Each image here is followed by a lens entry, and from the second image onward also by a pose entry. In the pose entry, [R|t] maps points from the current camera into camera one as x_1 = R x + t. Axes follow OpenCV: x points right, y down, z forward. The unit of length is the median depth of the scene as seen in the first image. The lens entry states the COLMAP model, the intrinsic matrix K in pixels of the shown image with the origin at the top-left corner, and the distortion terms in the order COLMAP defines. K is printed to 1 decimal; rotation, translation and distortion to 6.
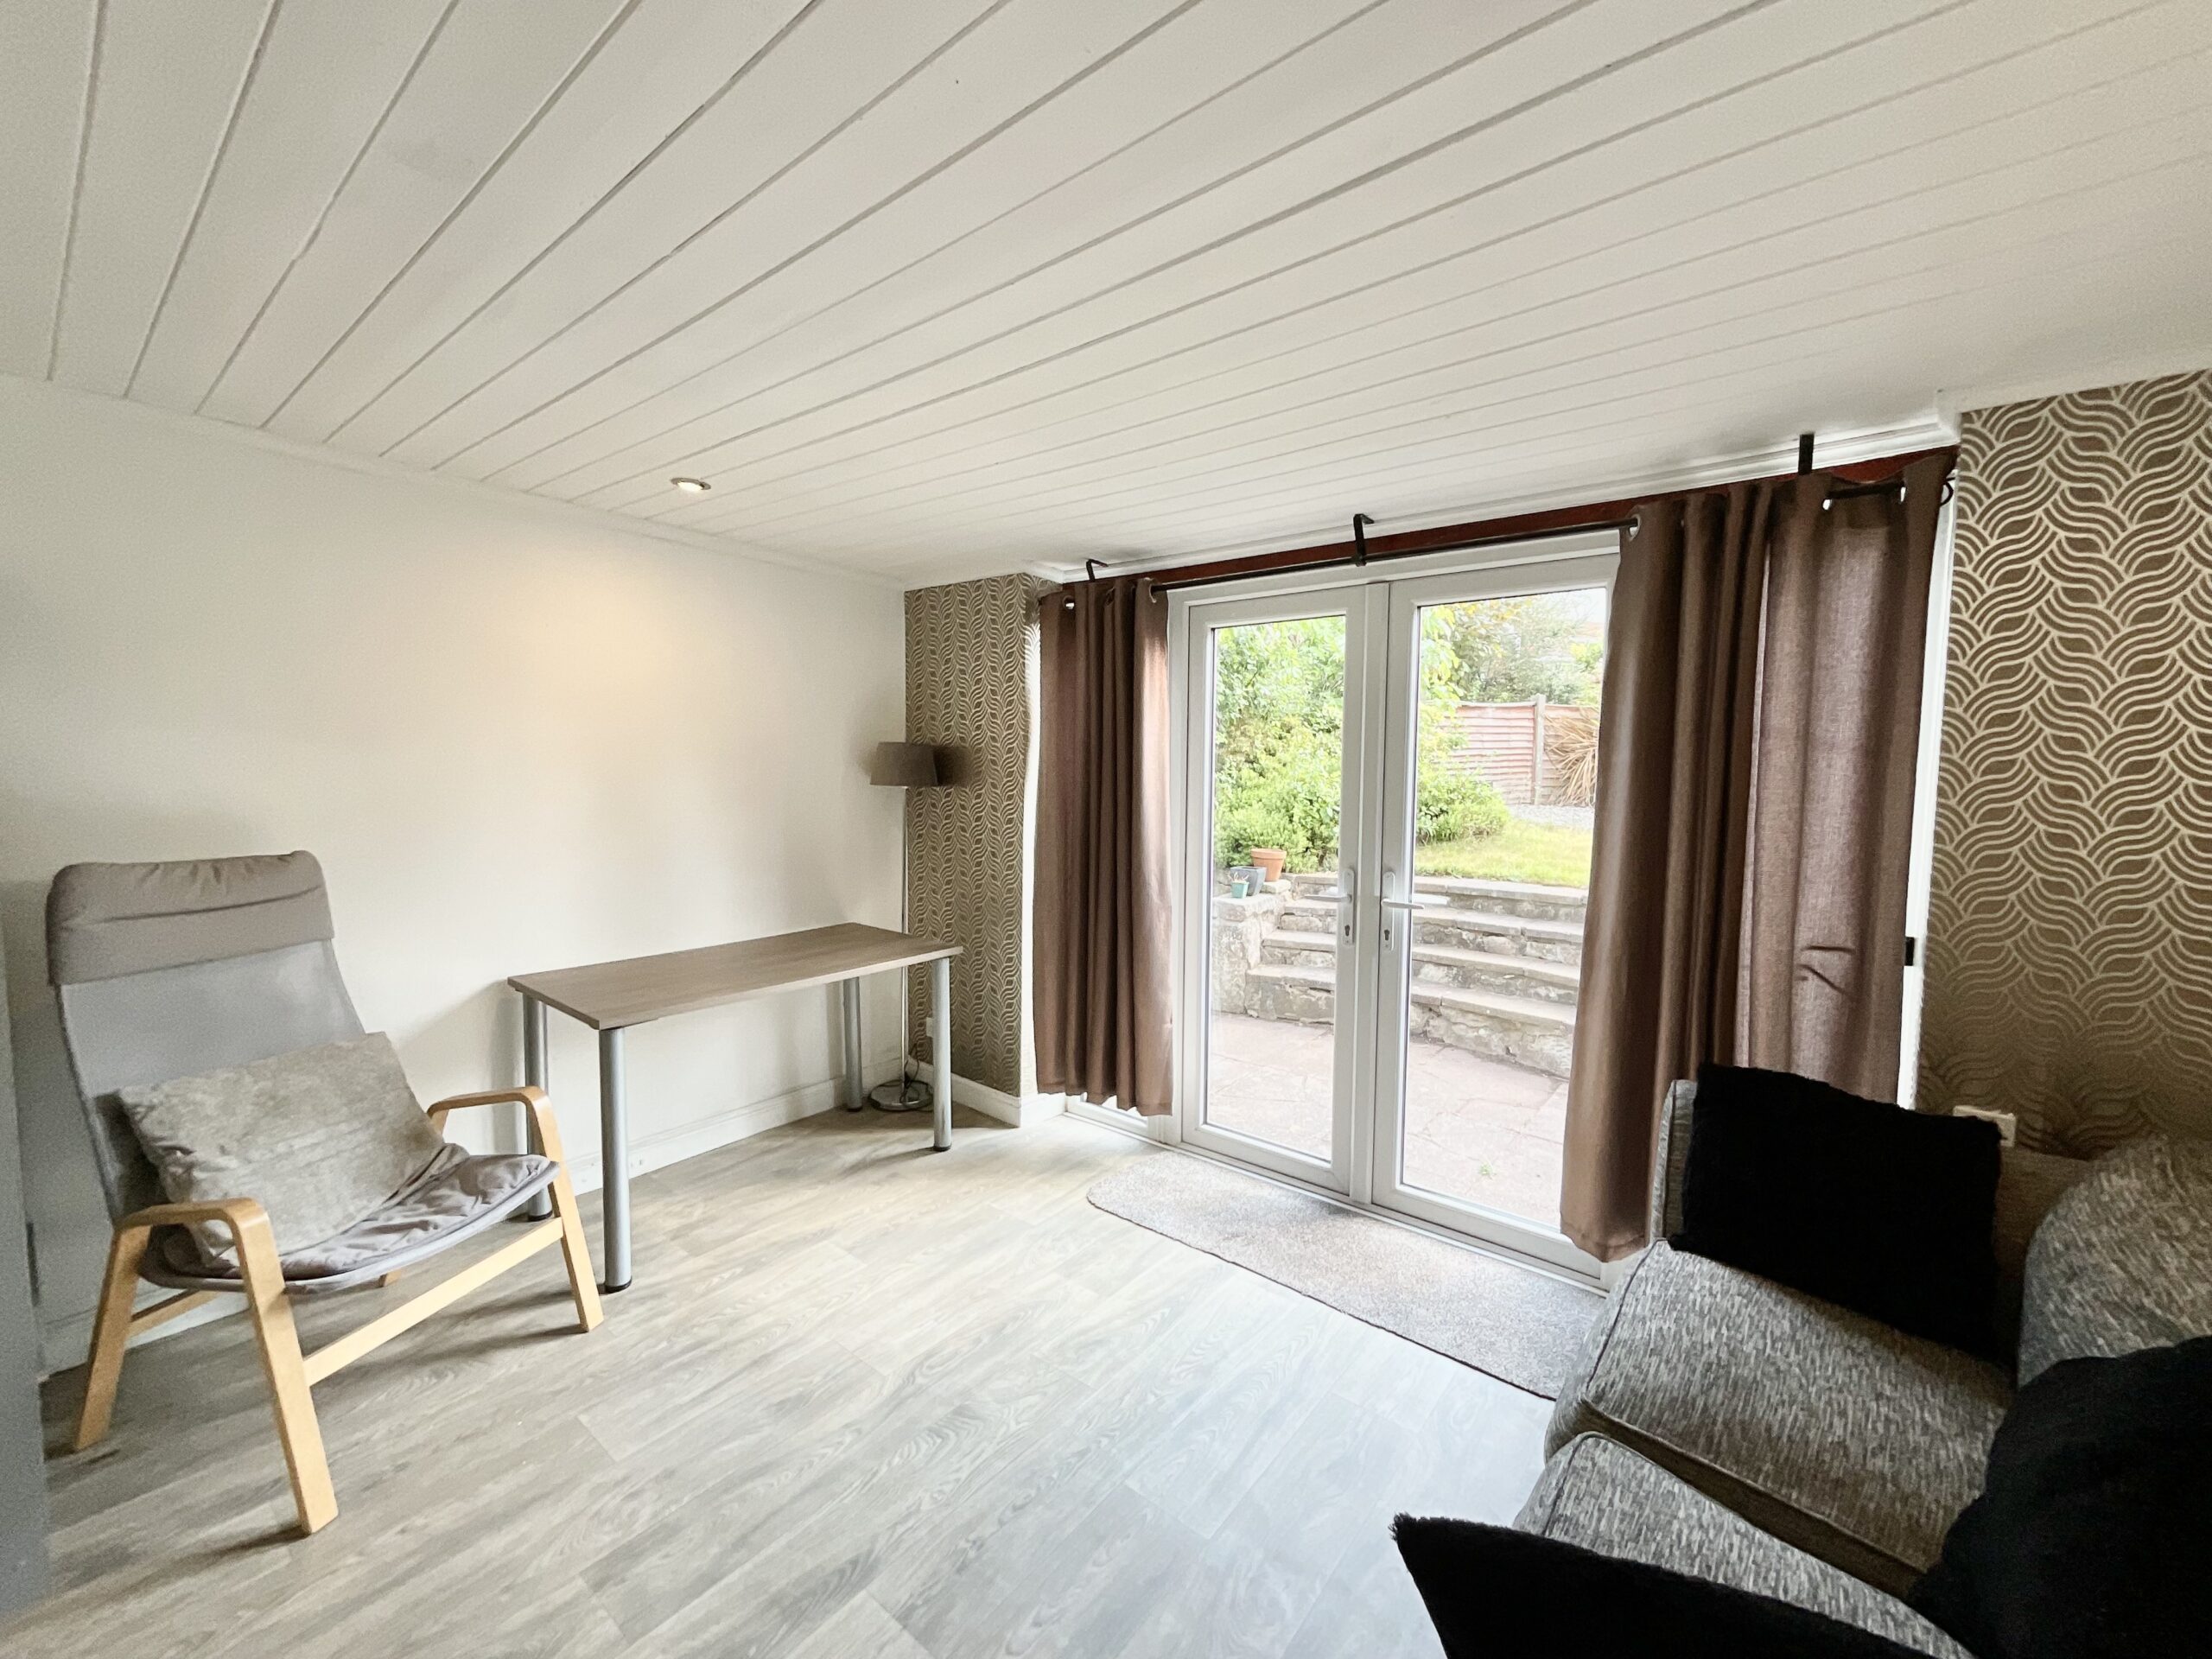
lens RADIAL K [[904.9, 0, 1102.8], [0, 904.9, 826.6], [0, 0, 1]] dist [-0.001322, -0.000121]
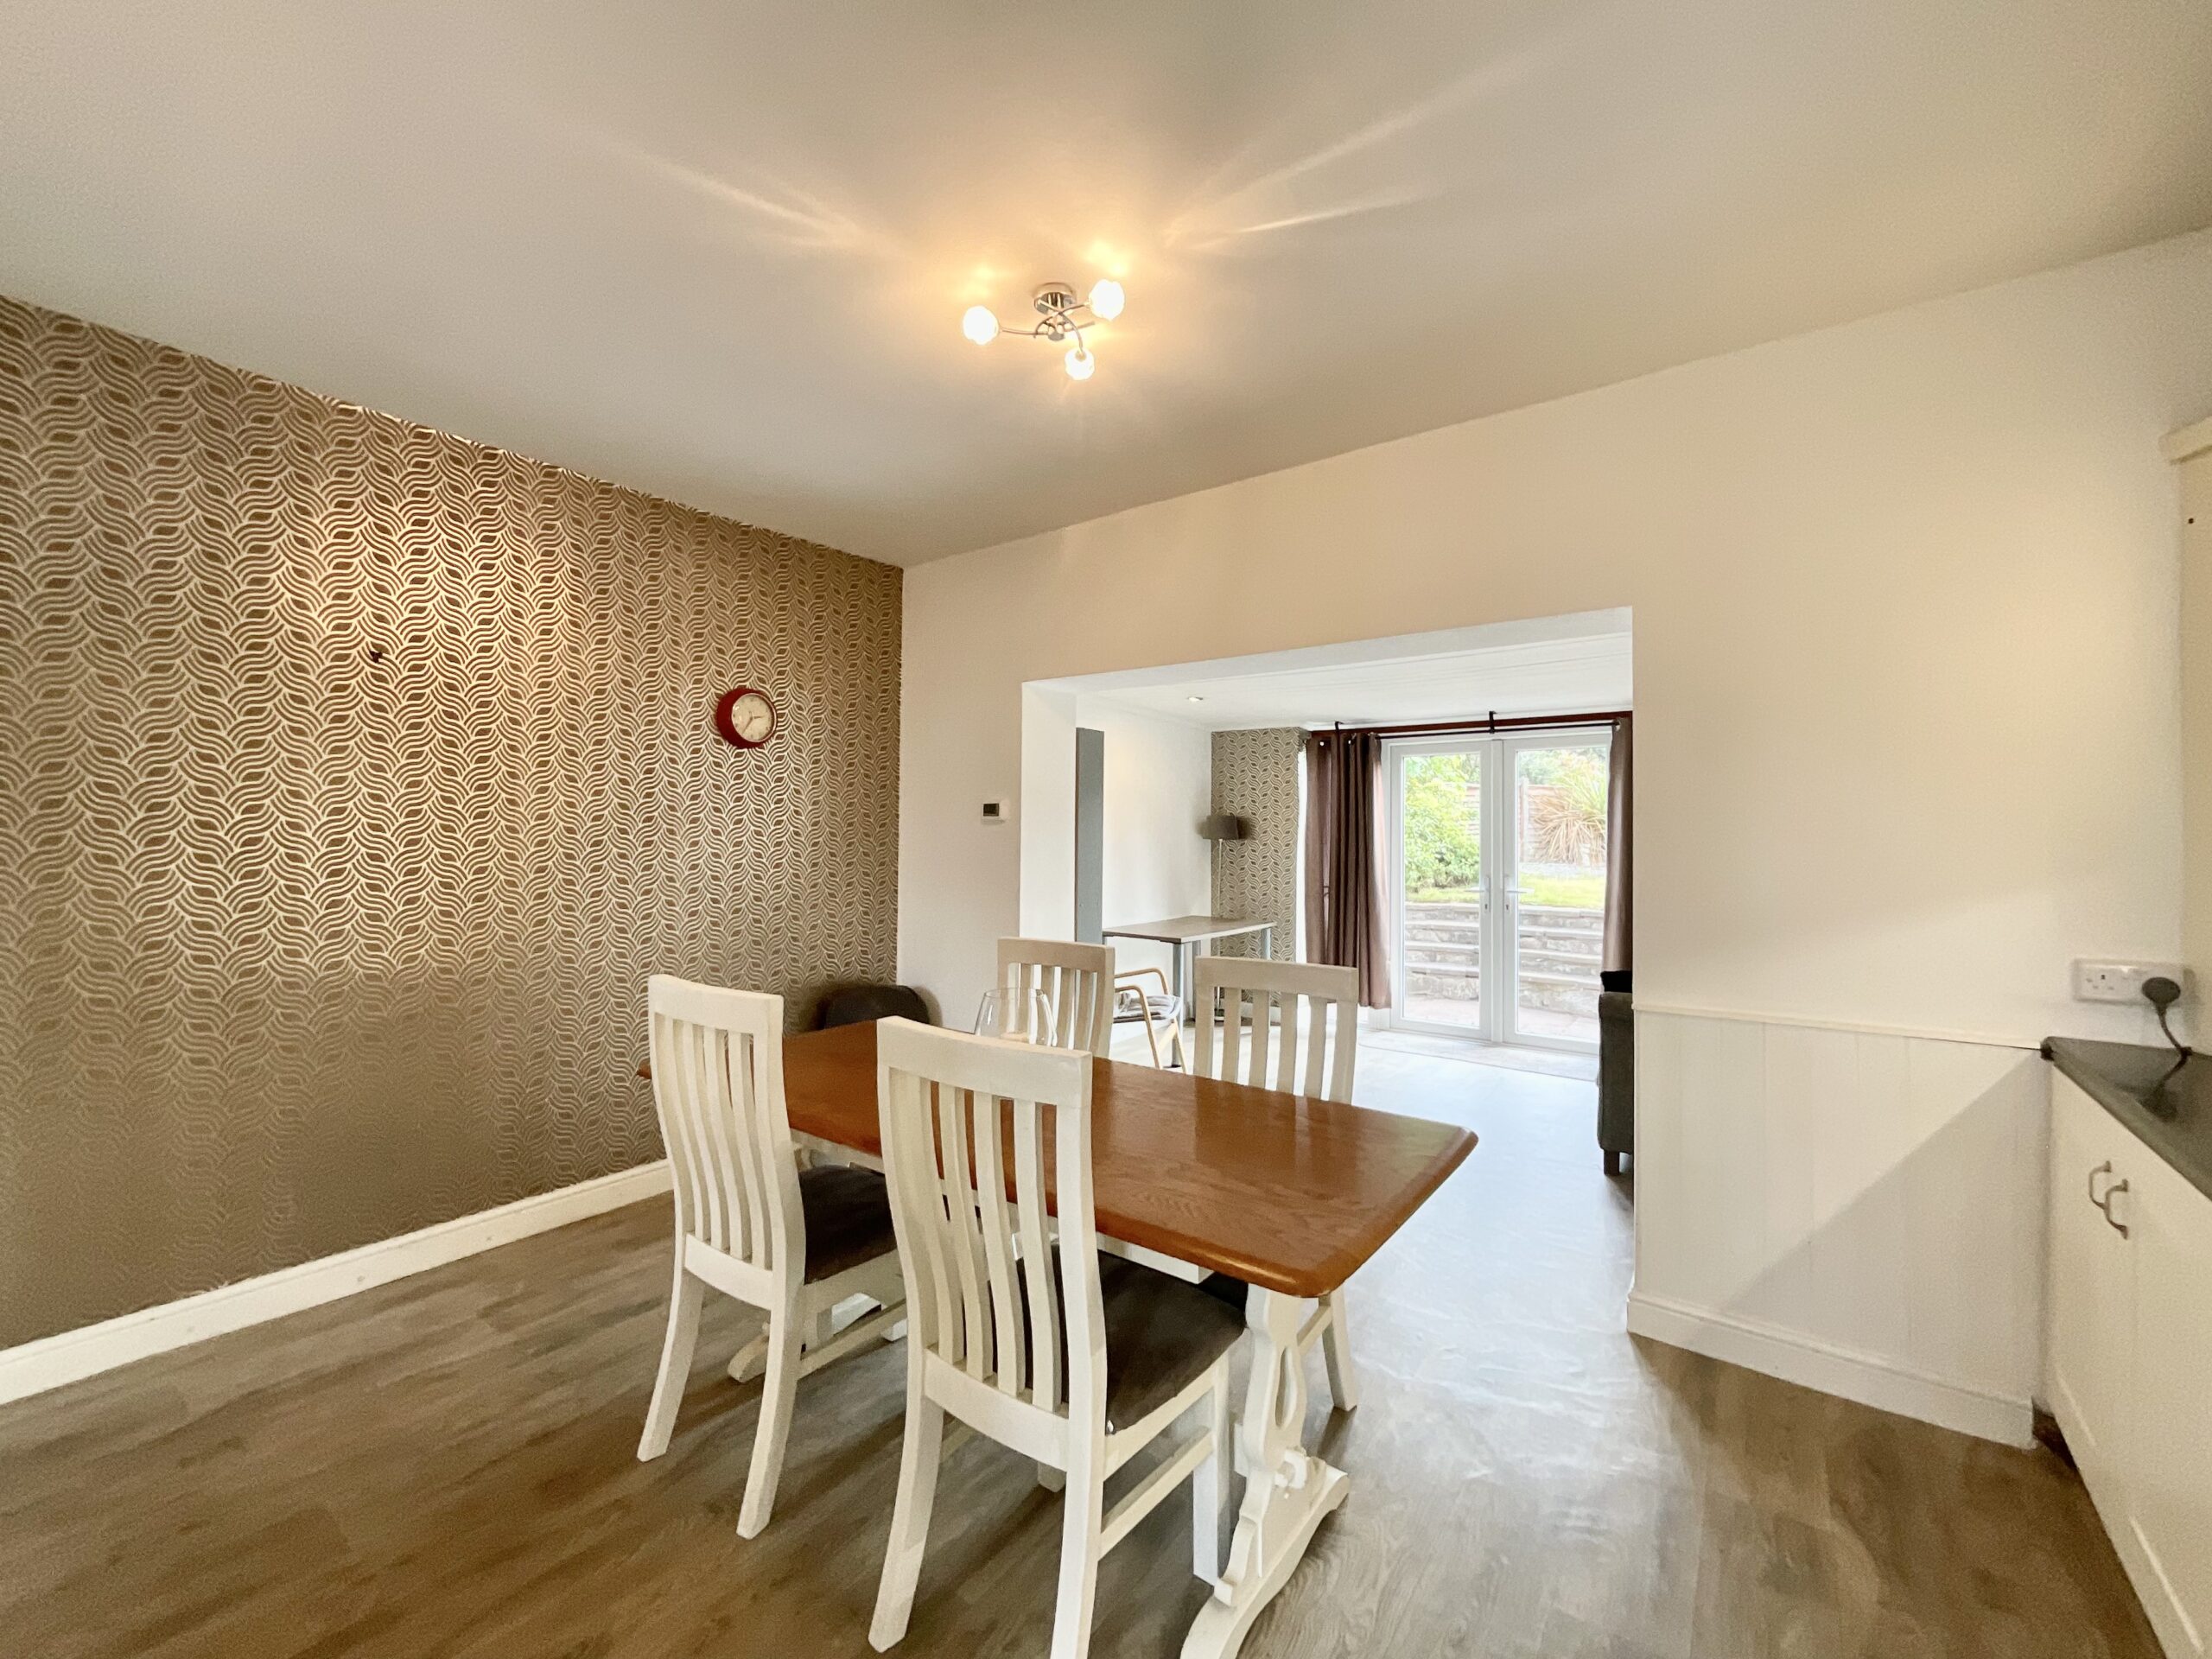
lens RADIAL K [[904.9, 0, 1102.8], [0, 904.9, 826.6], [0, 0, 1]] dist [-0.001322, -0.000121]
pose [[0.999044, -0.000828, 0.043700, -0.568316], [0.004234, 0.996953, -0.077888, 0.073827], [-0.043502, 0.077999, 0.996004, -0.840167]]
